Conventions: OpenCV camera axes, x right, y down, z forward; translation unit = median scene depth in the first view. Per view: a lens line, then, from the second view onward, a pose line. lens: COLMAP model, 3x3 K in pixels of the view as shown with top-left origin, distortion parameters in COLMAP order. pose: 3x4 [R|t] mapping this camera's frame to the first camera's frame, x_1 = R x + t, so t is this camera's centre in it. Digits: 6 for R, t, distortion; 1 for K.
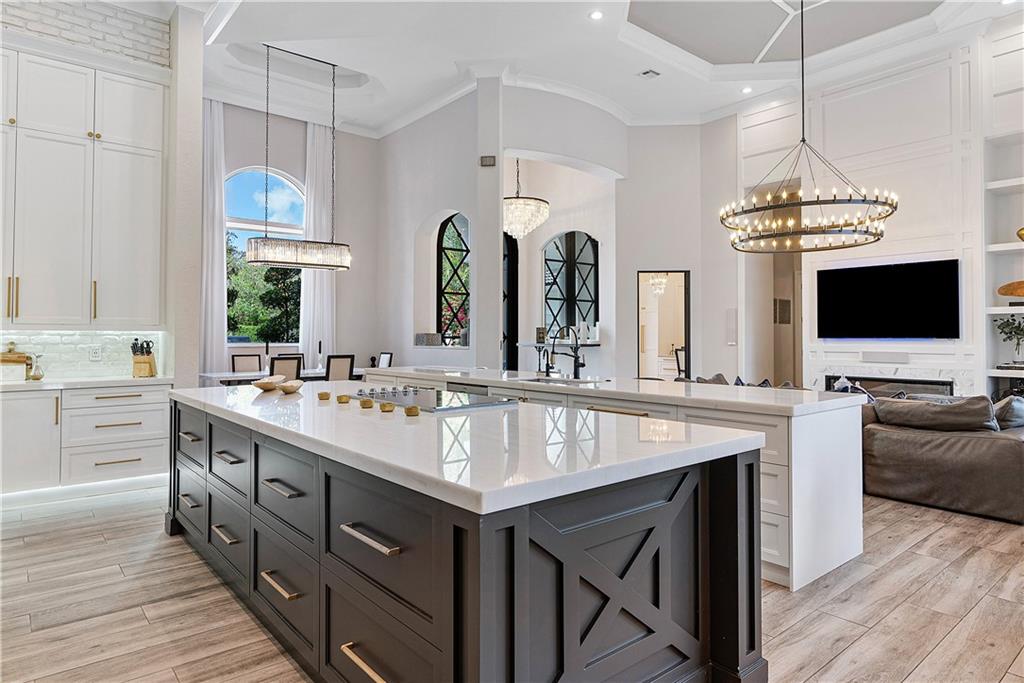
lens RADIAL K [[607.6, 0, 505.9], [0, 607.6, 333.5], [0, 0, 1]] dist [-0.006859, 0.003379]
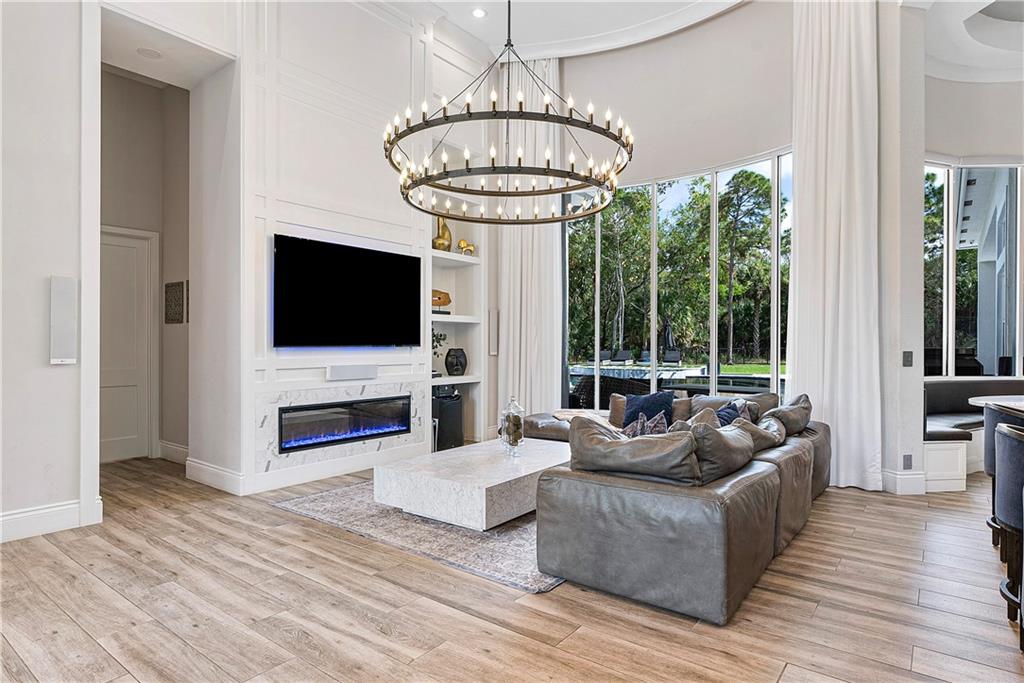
lens RADIAL K [[565.1, 0, 520.9], [0, 565.1, 344.7], [0, 0, 1]] dist [-0.006419, 0.003378]
pose [[-0.240442, -0.004064, 0.970655, -0.135801], [-0.000811, 0.999992, 0.003987, 0.003813], [-0.970663, 0.000172, -0.240443, 1.464978]]
